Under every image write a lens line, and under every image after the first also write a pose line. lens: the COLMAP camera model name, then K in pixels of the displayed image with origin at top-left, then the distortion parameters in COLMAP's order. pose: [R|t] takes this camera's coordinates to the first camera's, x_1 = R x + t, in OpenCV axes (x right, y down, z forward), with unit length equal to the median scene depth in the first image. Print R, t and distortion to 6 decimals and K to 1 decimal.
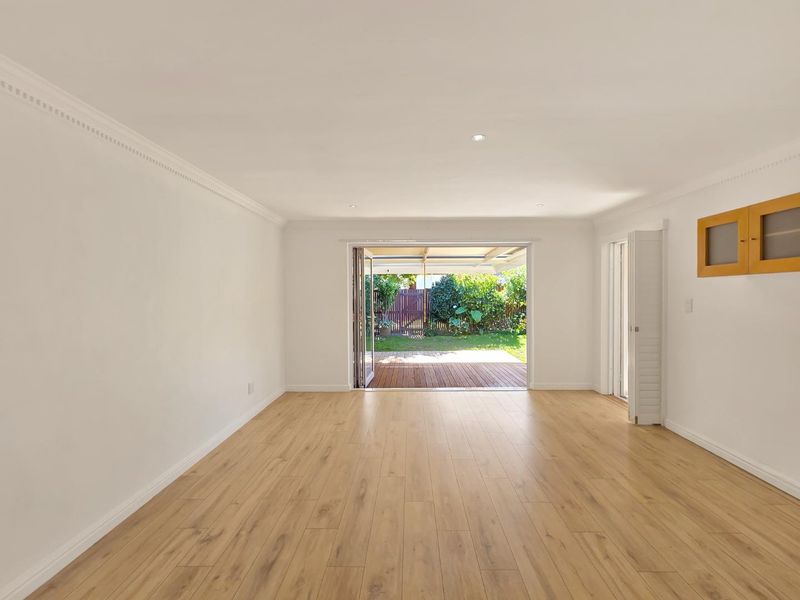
lens RADIAL K [[394.1, 0, 384.4], [0, 394.1, 304.0], [0, 0, 1]] dist [0.002605, -0.000034]
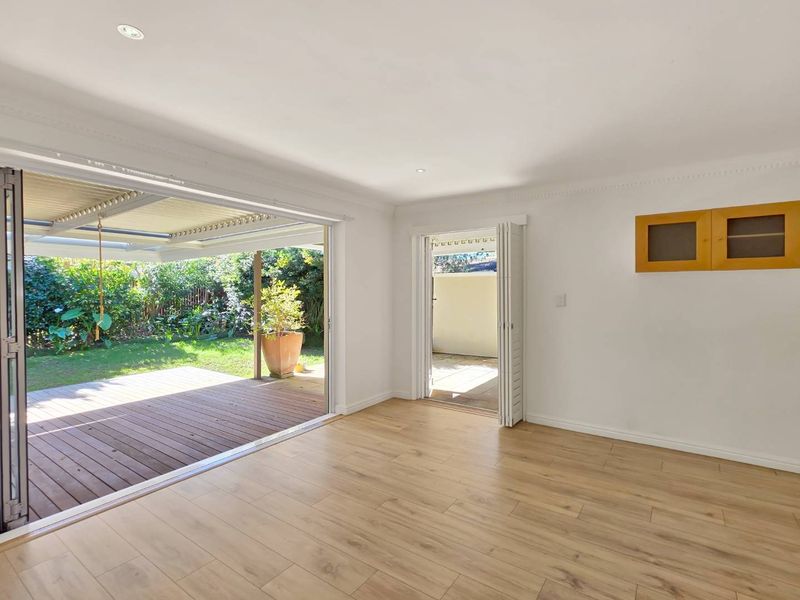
lens RADIAL K [[383.6, 0, 410.3], [0, 383.6, 295.2], [0, 0, 1]] dist [-0.002108, 0.001578]
pose [[0.517230, -0.004288, 0.855836, -0.309903], [0.018766, 0.999804, -0.006331, -0.010053], [-0.855641, 0.019335, 0.517209, 0.819378]]
